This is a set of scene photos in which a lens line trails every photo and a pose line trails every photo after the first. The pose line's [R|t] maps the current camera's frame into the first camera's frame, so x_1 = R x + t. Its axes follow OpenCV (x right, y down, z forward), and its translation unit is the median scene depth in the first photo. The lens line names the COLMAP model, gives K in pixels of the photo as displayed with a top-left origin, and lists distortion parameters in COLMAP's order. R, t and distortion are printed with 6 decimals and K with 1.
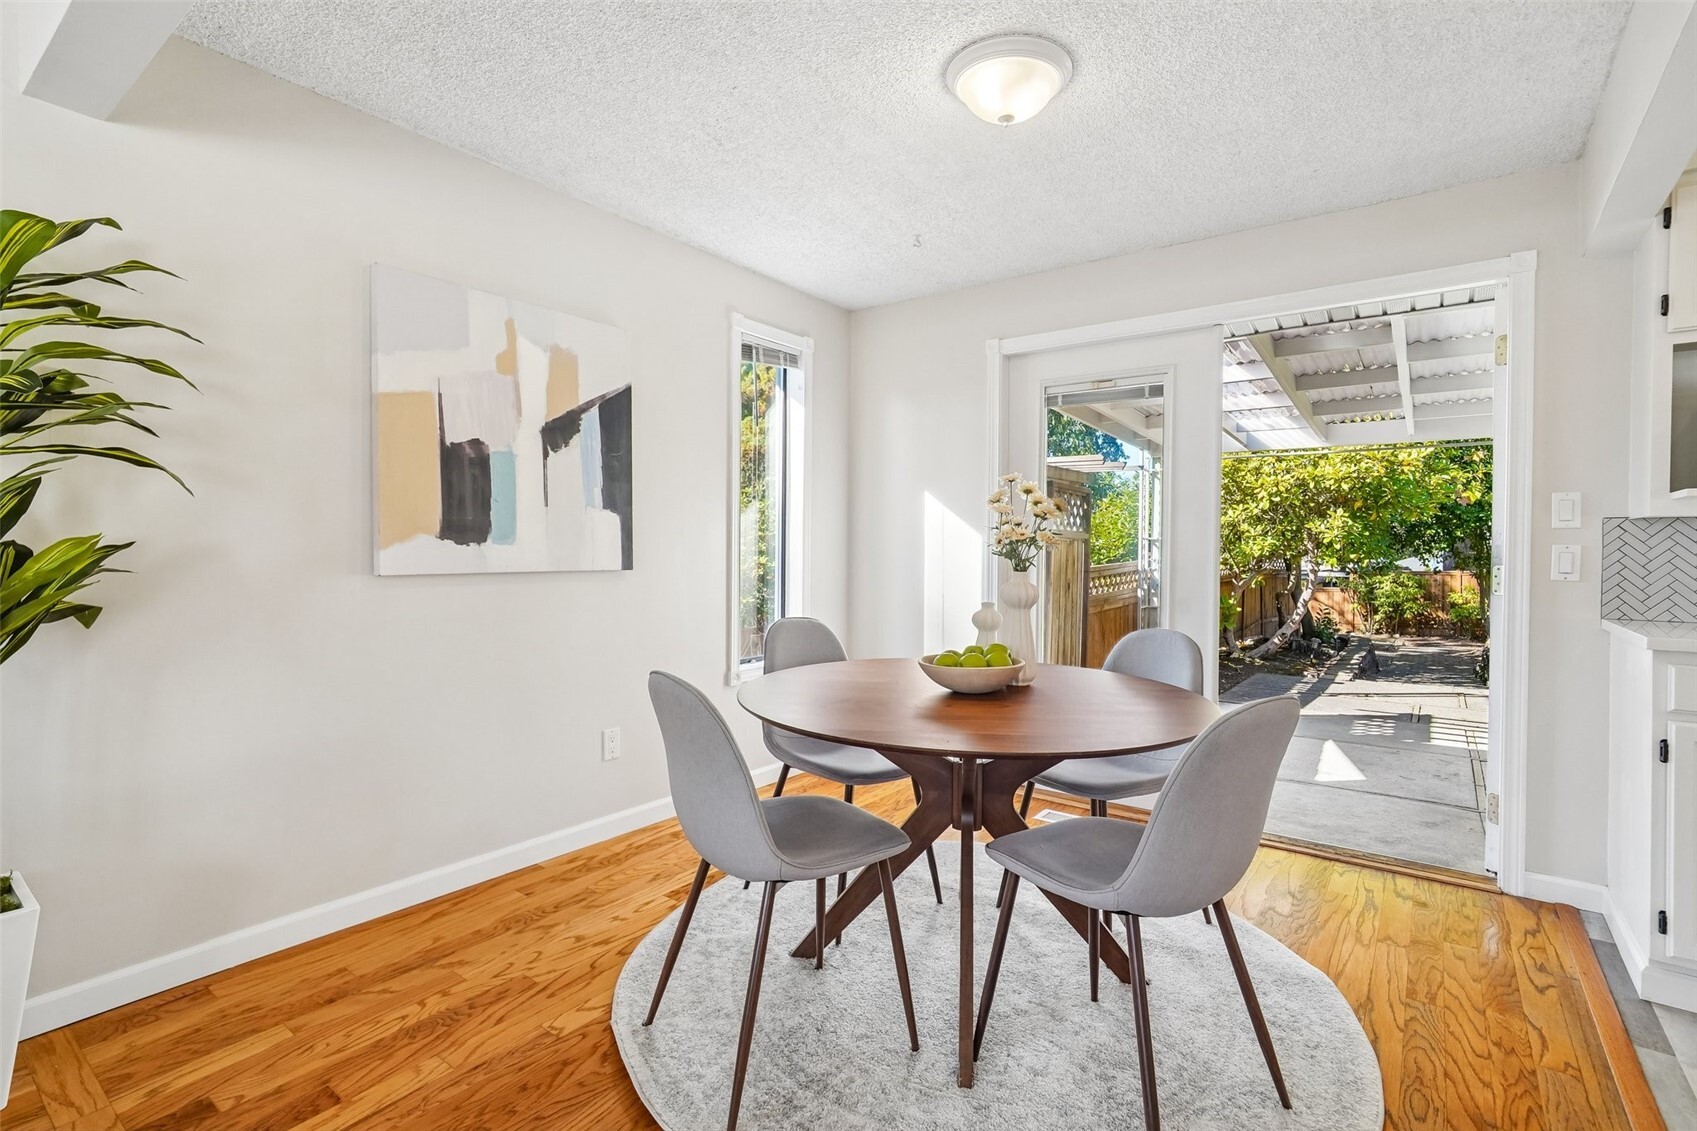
lens RADIAL K [[800.3, 0, 853.8], [0, 800.3, 553.7], [0, 0, 1]] dist [-0.008672, 0.005815]
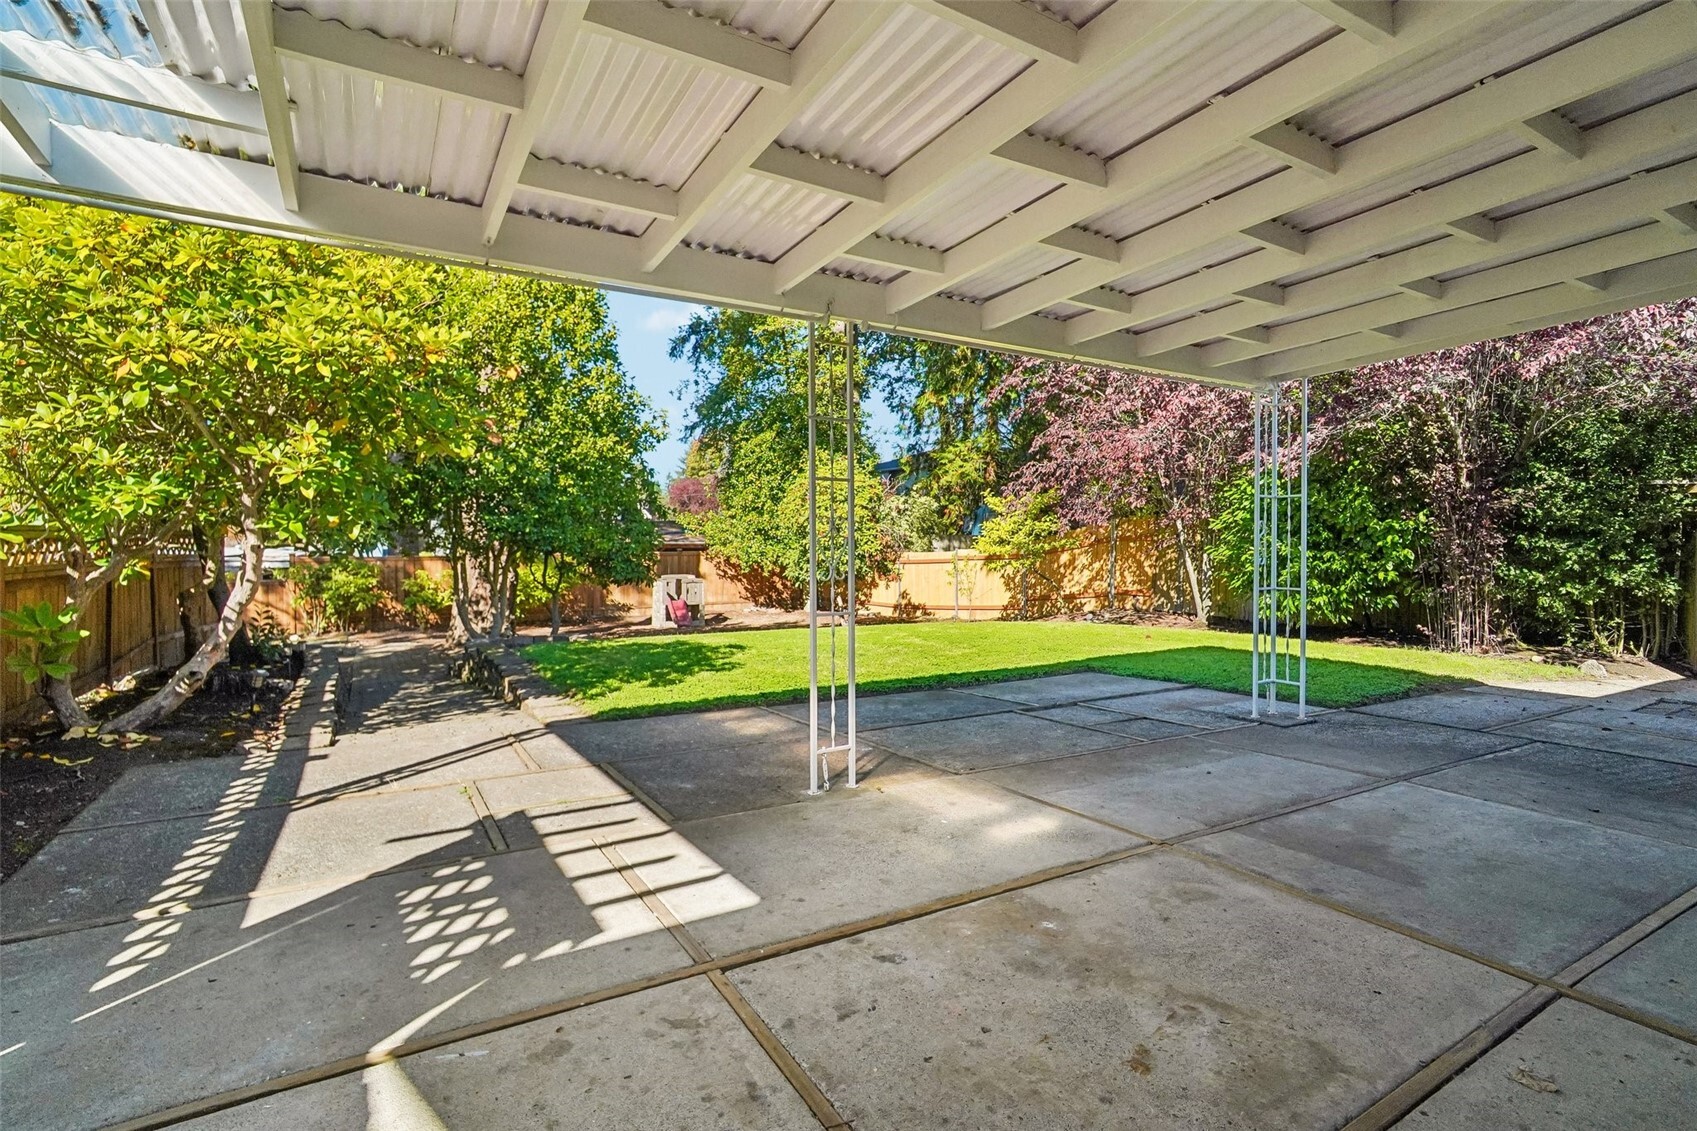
lens RADIAL K [[800.3, 0, 851.9], [0, 800.3, 548.1], [0, 0, 1]] dist [-0.008672, 0.005815]
pose [[0.380554, -0.017797, 0.924588, 0.240023], [0.013664, 0.999814, 0.013621, 0.021213], [-0.924658, 0.007450, 0.380726, 0.437970]]
